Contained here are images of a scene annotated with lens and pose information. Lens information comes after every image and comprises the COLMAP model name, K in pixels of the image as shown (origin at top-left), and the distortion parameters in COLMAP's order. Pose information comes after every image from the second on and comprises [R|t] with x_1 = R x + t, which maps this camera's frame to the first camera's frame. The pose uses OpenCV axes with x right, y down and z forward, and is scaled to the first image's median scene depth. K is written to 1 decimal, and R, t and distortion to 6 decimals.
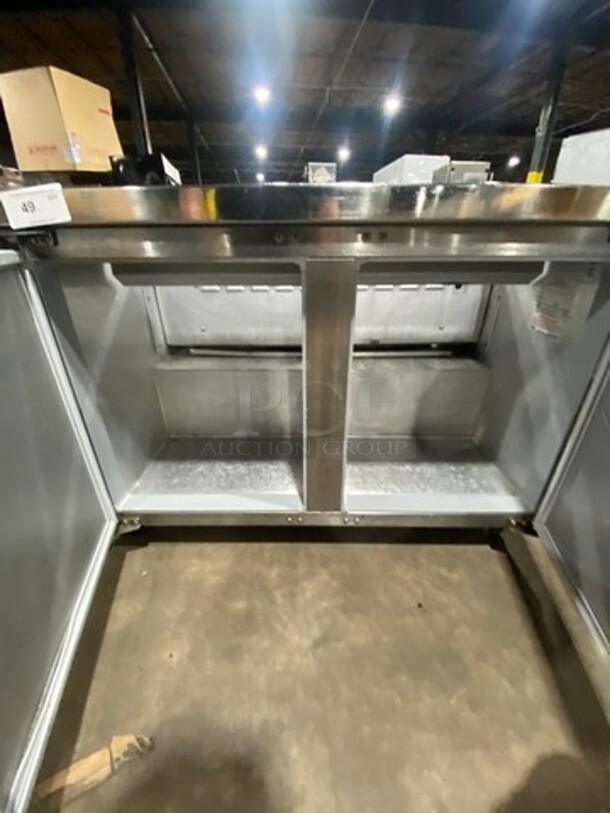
lens RADIAL K [[335.2, 0, 305.0], [0, 335.2, 406.5], [0, 0, 1]] dist [0.000862, -0.000030]
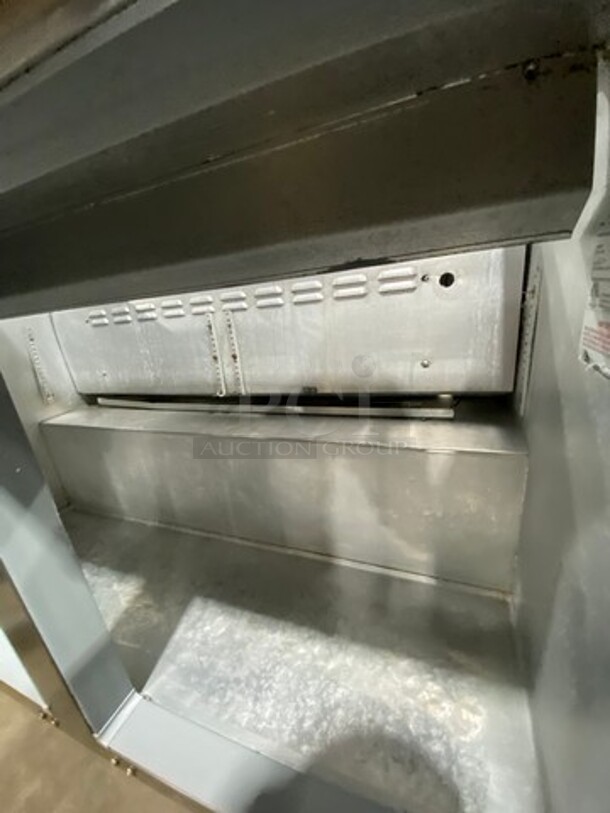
lens RADIAL K [[335.2, 0, 305.0], [0, 335.2, 406.5], [0, 0, 1]] dist [0.000862, -0.000030]
pose [[0.926483, 0.024006, -0.375570, 0.596154], [-0.069819, 0.991603, -0.108851, -0.142895], [0.369803, 0.127071, 0.920380, 0.649740]]
